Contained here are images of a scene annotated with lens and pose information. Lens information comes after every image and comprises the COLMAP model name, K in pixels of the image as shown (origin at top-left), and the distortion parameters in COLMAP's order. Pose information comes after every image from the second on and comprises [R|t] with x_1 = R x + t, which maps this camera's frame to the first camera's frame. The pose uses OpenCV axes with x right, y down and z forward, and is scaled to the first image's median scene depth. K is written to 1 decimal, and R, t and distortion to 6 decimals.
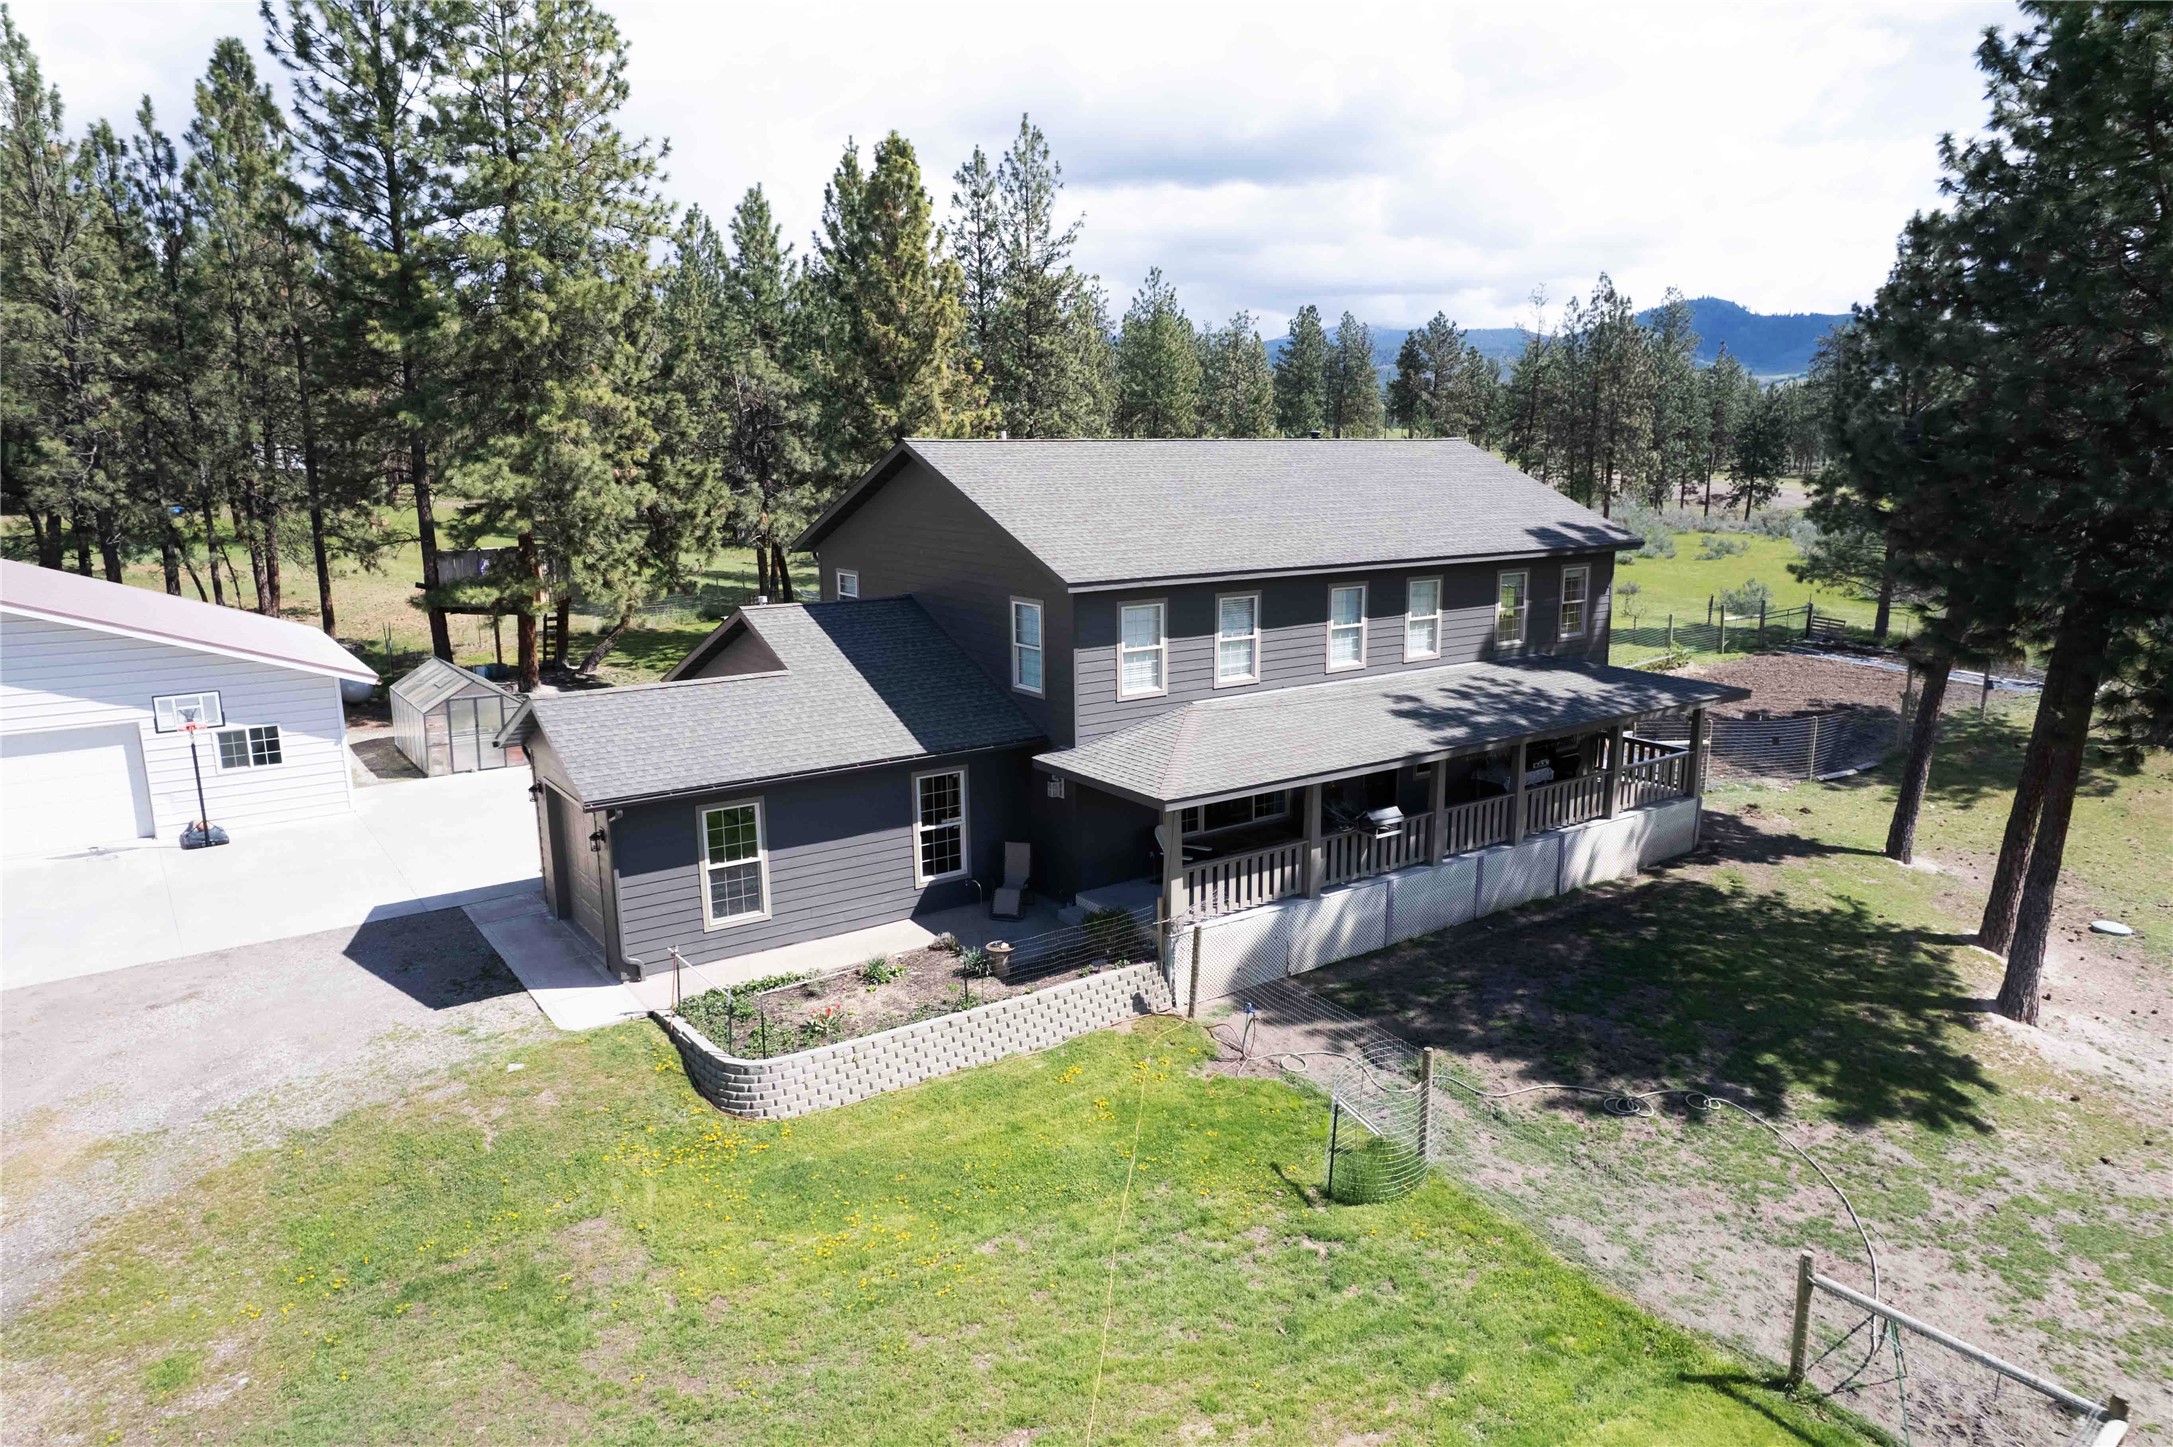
lens RADIAL K [[1386.1, 0, 1089.5], [0, 1386.1, 730.2], [0, 0, 1]] dist [-0.078163, 0.070287]
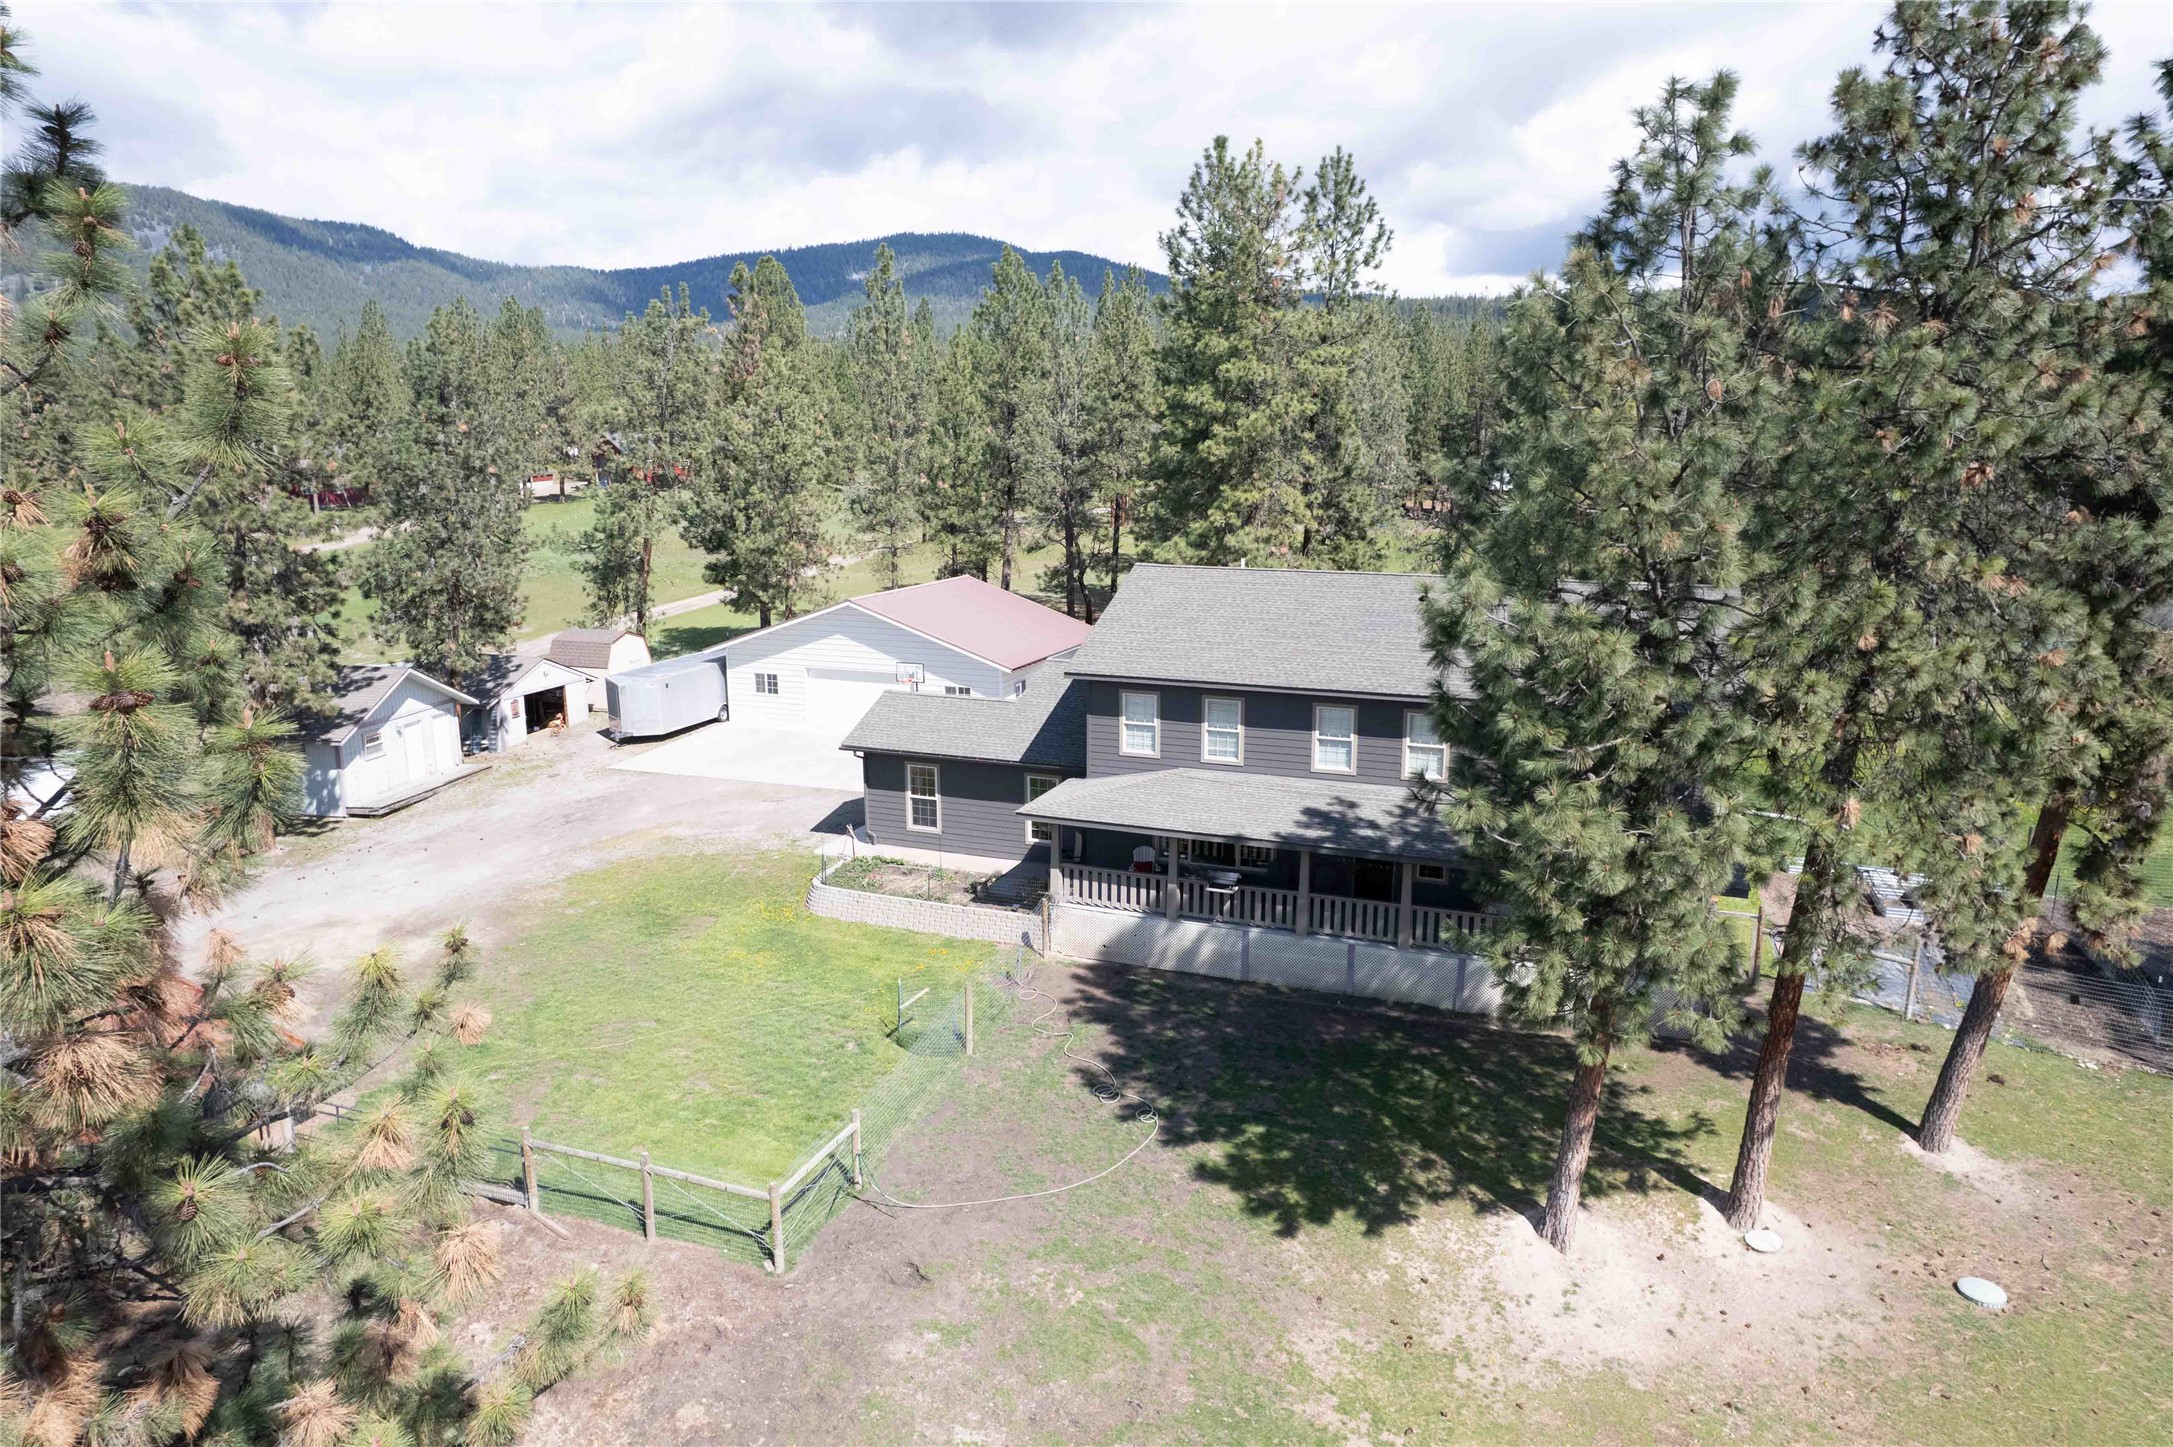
lens RADIAL K [[1377.3, 0, 1086.5], [0, 1377.3, 723.5], [0, 0, 1]] dist [-0.086828, 0.073317]
pose [[0.550604, 0.169834, -0.817307, 1.219388], [-0.173370, 0.981002, 0.087054, -0.178454], [0.816565, 0.093764, 0.569588, 0.123475]]
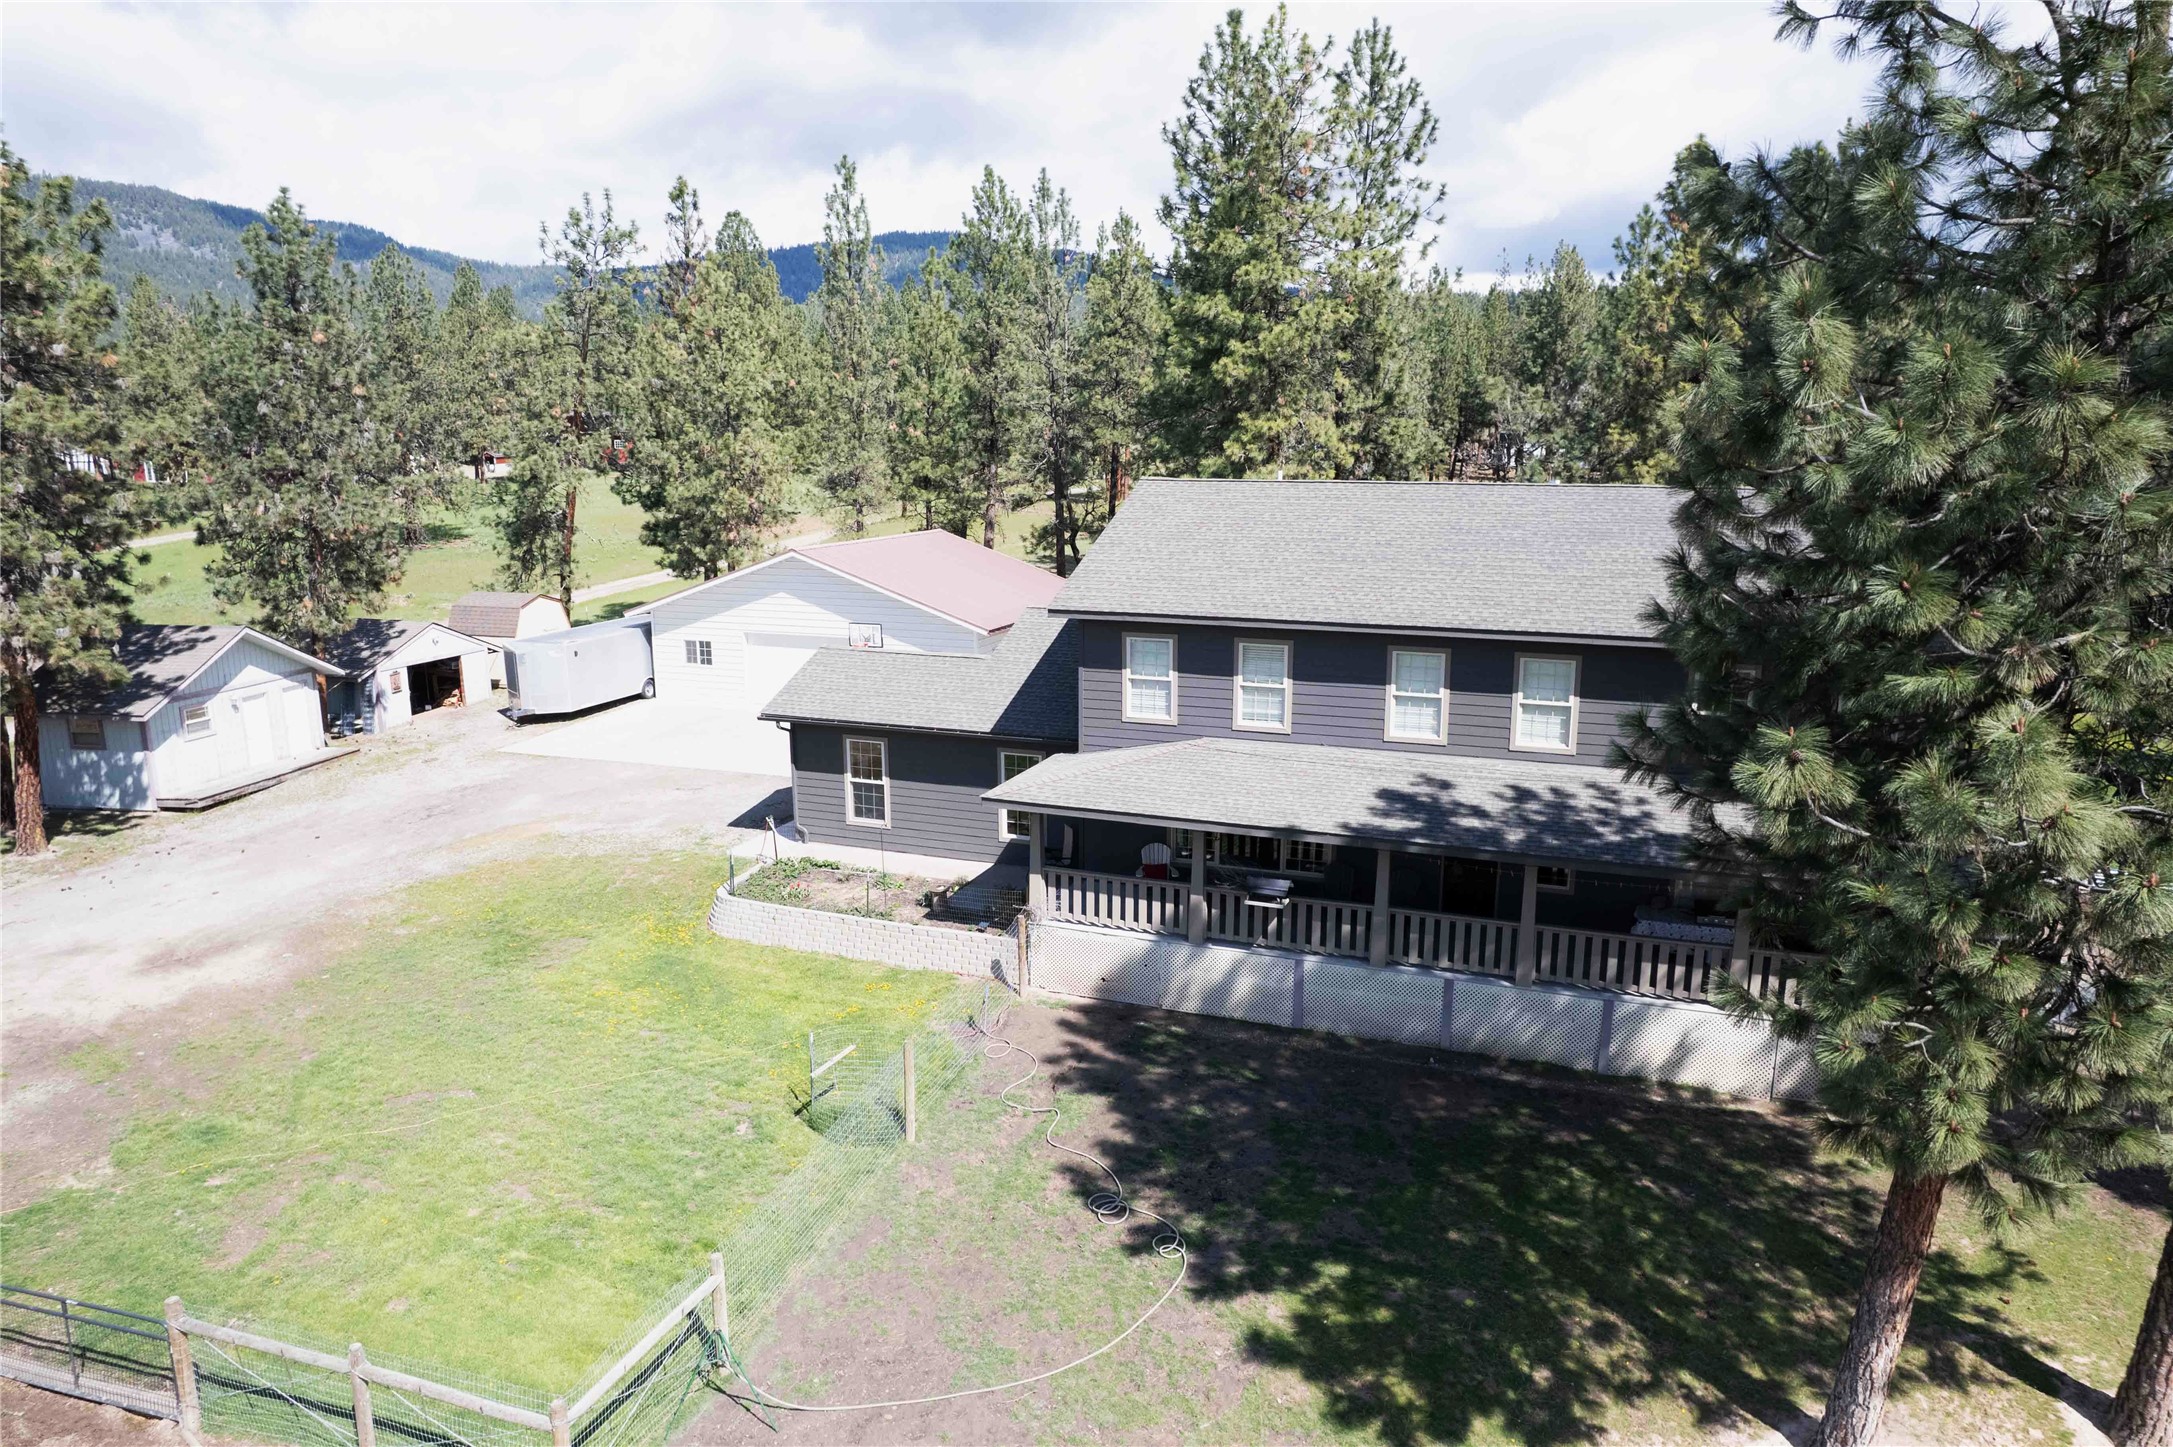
lens RADIAL K [[1377.3, 0, 1086.5], [0, 1377.3, 723.5], [0, 0, 1]] dist [-0.086828, 0.073317]
pose [[0.554457, 0.168304, -0.815016, 0.915848], [-0.170817, 0.981501, 0.086476, -0.110590], [0.814493, 0.091272, 0.572949, 0.345329]]
